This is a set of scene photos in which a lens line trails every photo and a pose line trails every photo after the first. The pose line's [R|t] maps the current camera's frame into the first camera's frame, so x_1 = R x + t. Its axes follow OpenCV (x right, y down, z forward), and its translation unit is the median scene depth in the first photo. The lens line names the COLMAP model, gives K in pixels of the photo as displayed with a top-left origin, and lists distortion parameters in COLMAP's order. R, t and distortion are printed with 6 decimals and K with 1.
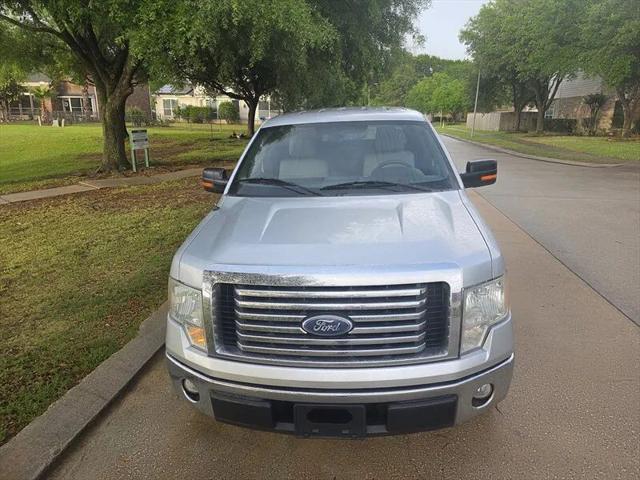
lens RADIAL K [[426.5, 0, 325.3], [0, 426.5, 231.9], [0, 0, 1]] dist [0.068813, -0.064018]
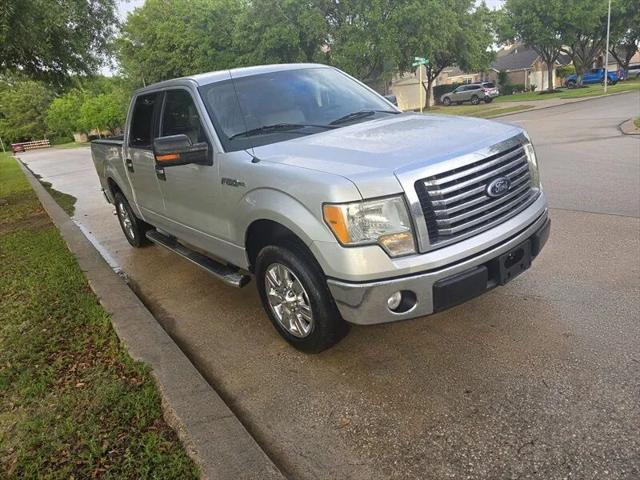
lens RADIAL K [[426.5, 0, 328.4], [0, 426.5, 232.1], [0, 0, 1]] dist [0.068813, -0.064018]
pose [[0.718324, -0.283468, 0.635340, -0.194049], [0.301399, 0.949875, 0.083037, 0.015233], [-0.627032, 0.131844, 0.767755, 0.062495]]
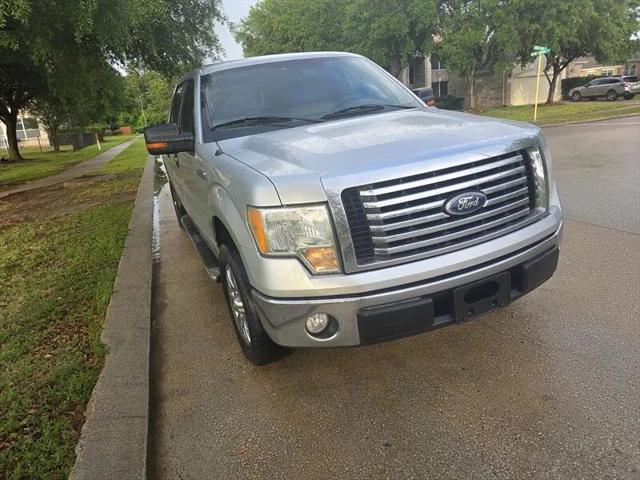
lens RADIAL K [[426.5, 0, 327.0], [0, 426.5, 231.5], [0, 0, 1]] dist [0.068813, -0.064018]
pose [[0.873863, -0.214416, 0.436336, -0.121177], [0.221949, 0.974453, 0.034343, 0.029311], [-0.432553, 0.066833, 0.899128, 0.040756]]
